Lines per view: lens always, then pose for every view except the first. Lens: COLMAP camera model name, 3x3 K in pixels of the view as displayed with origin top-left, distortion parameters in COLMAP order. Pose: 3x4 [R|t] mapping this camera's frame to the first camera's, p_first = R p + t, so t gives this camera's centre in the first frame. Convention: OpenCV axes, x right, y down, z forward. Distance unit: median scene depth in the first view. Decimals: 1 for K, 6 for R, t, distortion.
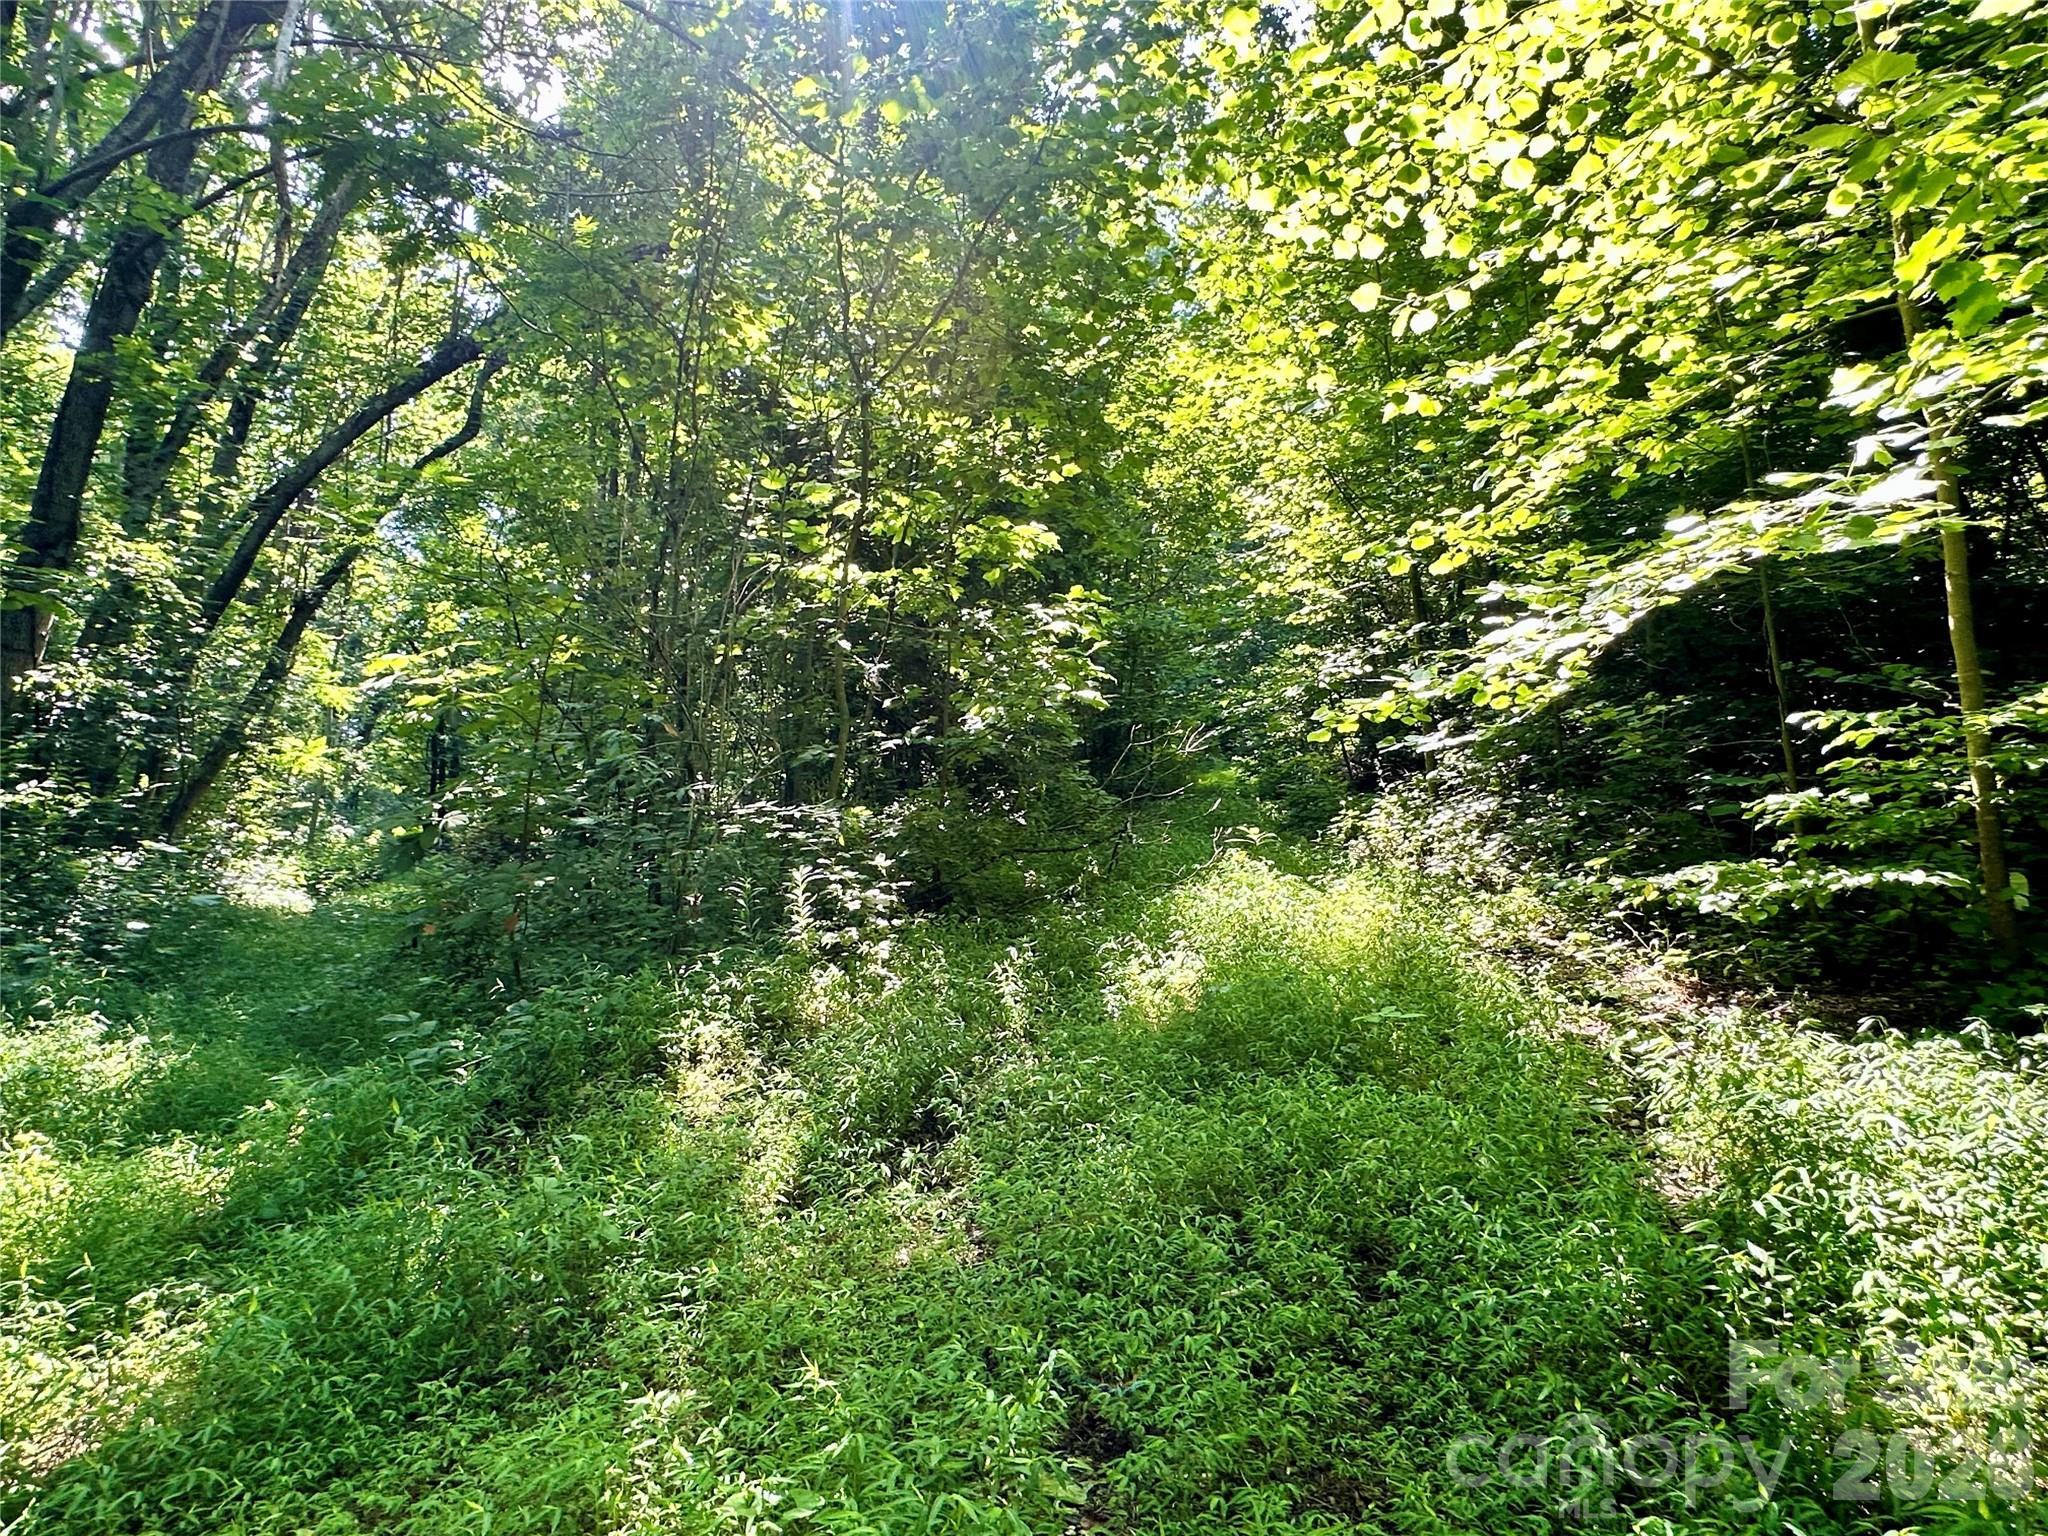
lens RADIAL K [[1177.2, 0, 1033.5], [0, 1177.2, 770.4], [0, 0, 1]] dist [0.000472, -0.001919]
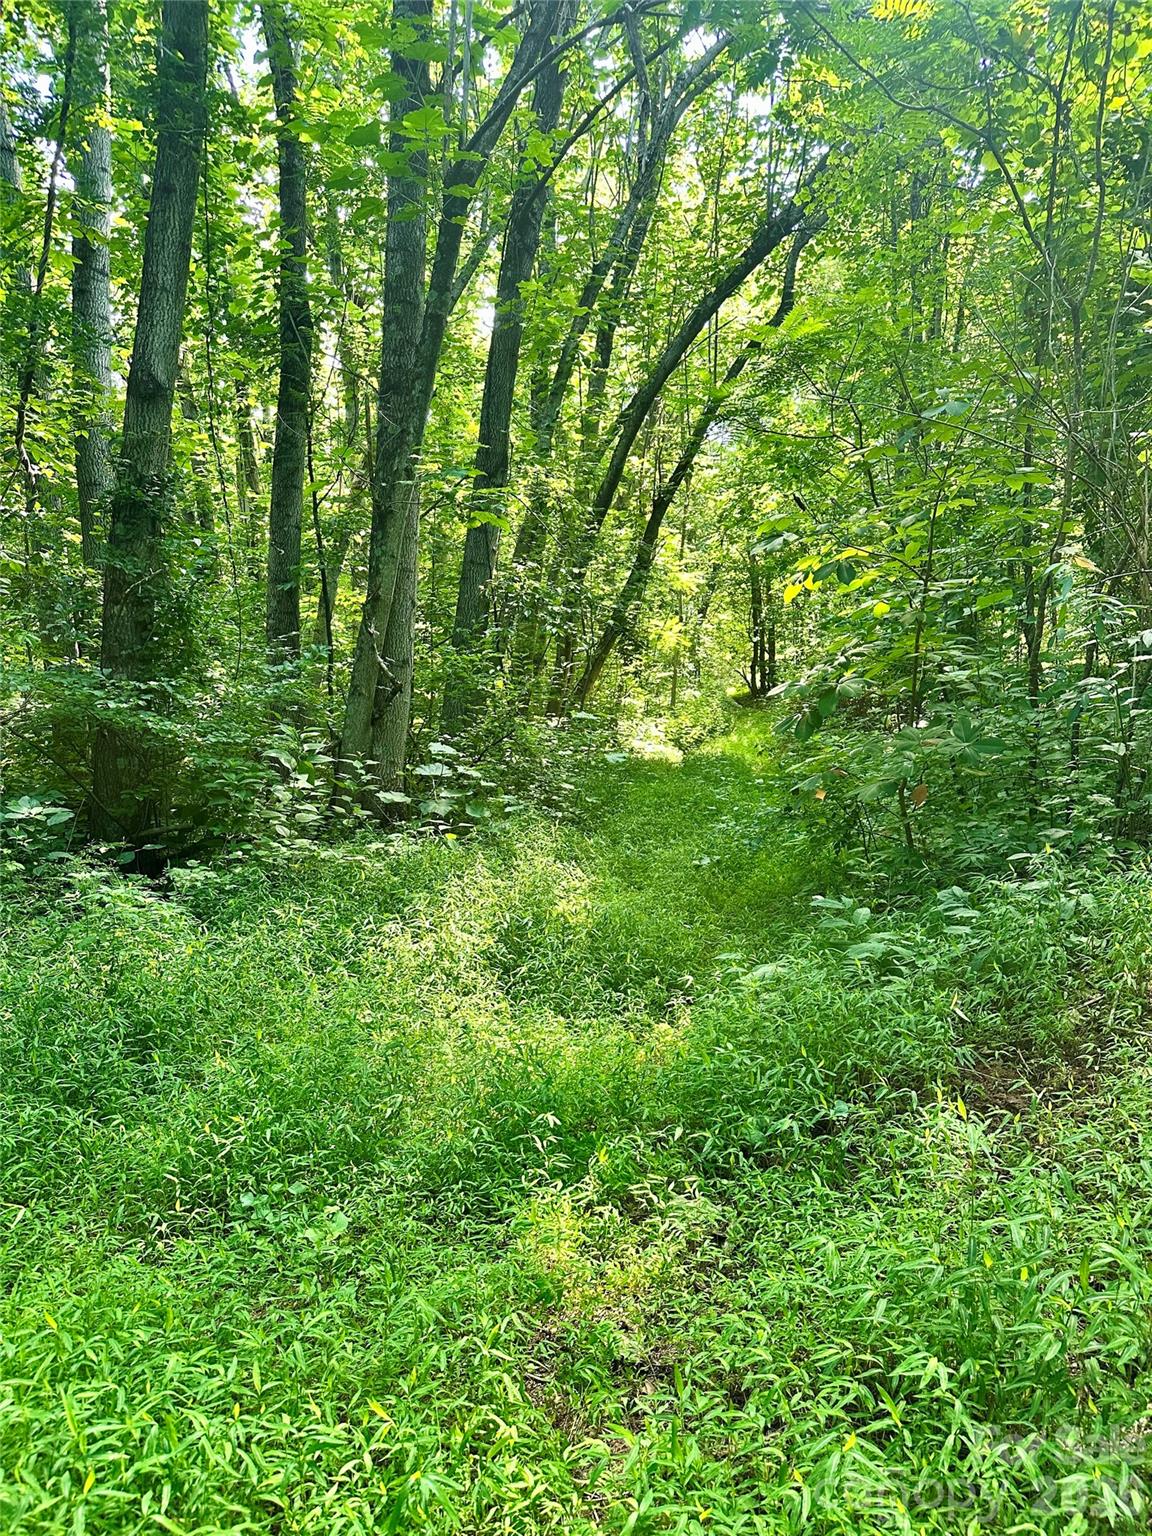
lens RADIAL K [[1074.6, 0, 574.8], [0, 1074.6, 770.5], [0, 0, 1]] dist [-0.057102, -0.005946]
pose [[0.806633, -0.001272, -0.591051, -0.072298], [0.081086, 0.990781, 0.108529, 0.000353], [0.585464, -0.135469, 0.799300, 0.079817]]
